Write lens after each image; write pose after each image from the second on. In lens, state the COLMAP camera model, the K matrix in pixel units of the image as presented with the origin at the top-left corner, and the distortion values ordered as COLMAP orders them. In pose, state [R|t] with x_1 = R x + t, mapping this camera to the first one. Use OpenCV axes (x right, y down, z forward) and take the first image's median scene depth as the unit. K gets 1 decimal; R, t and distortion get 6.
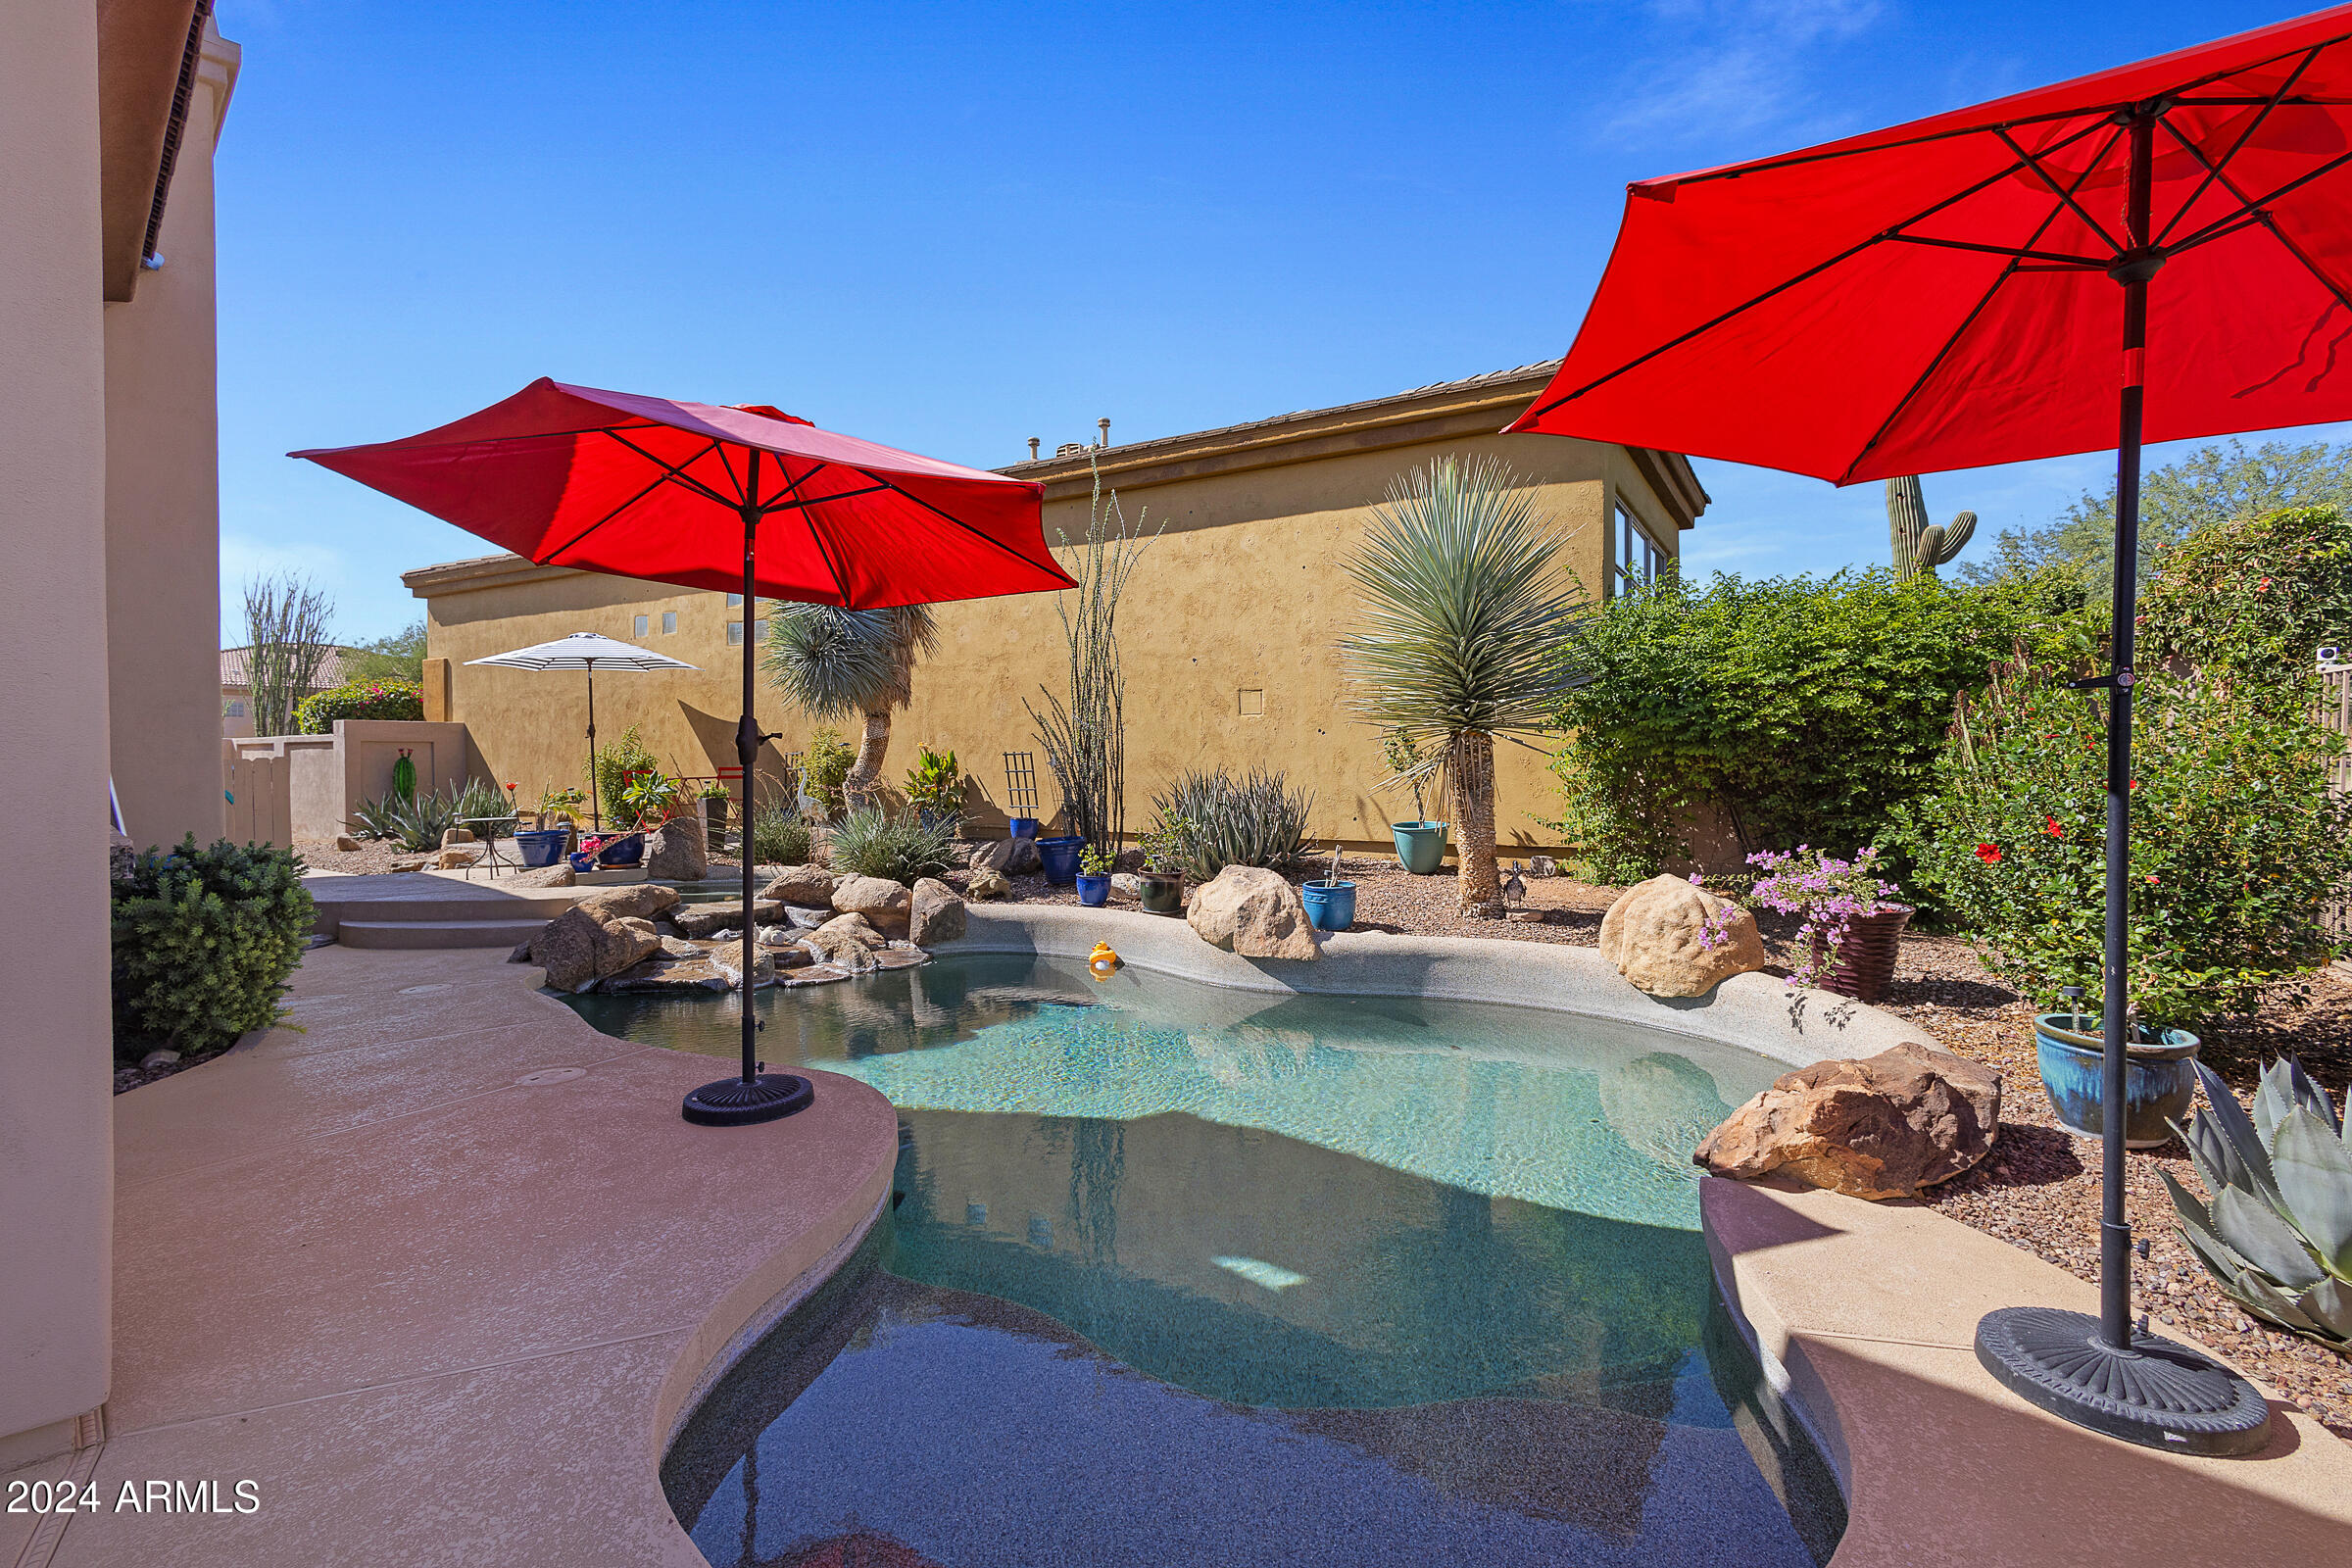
lens RADIAL K [[1095.3, 0, 1176.0], [0, 1095.3, 784.0], [0, 0, 1]] dist [0.009447, -0.000286]
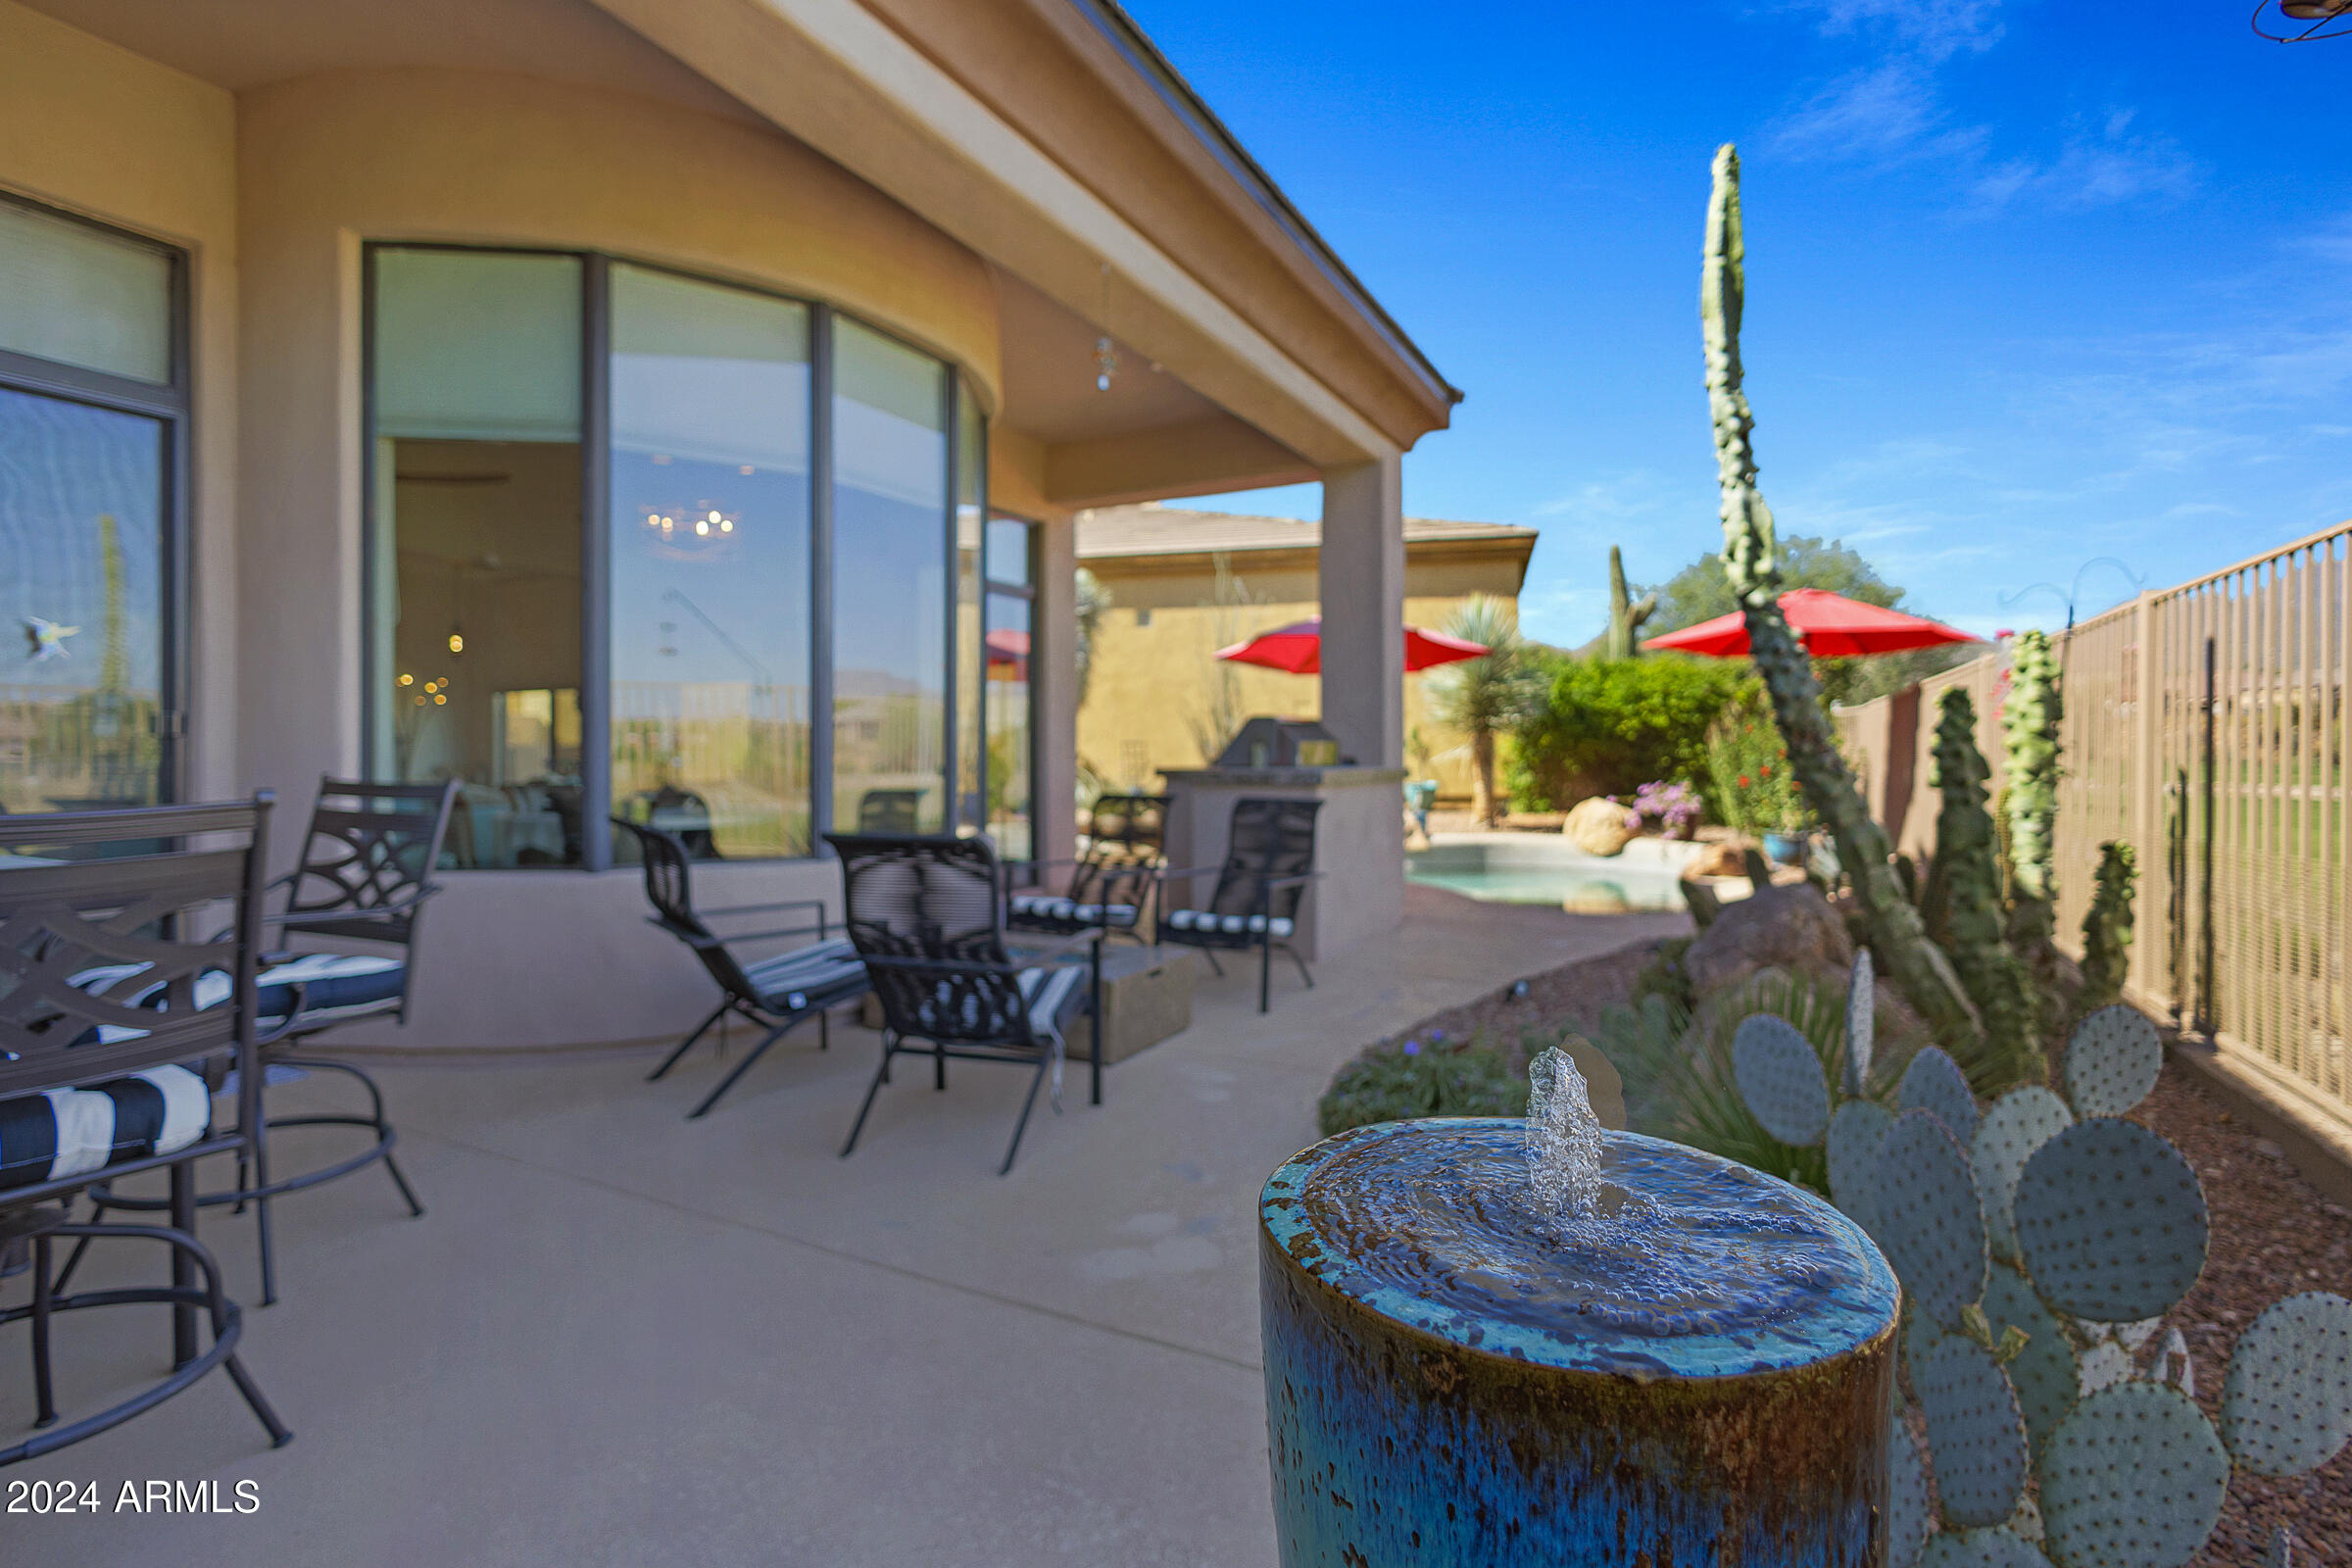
lens RADIAL K [[1152.2, 0, 1160.0], [0, 1152.2, 750.0], [0, 0, 1]] dist [0.010137, -0.000043]
pose [[0.958147, 0.003153, 0.286261, -0.985399], [0.003181, 0.999760, -0.021659, 0.029418], [-0.286261, 0.021663, 0.957907, -0.894046]]
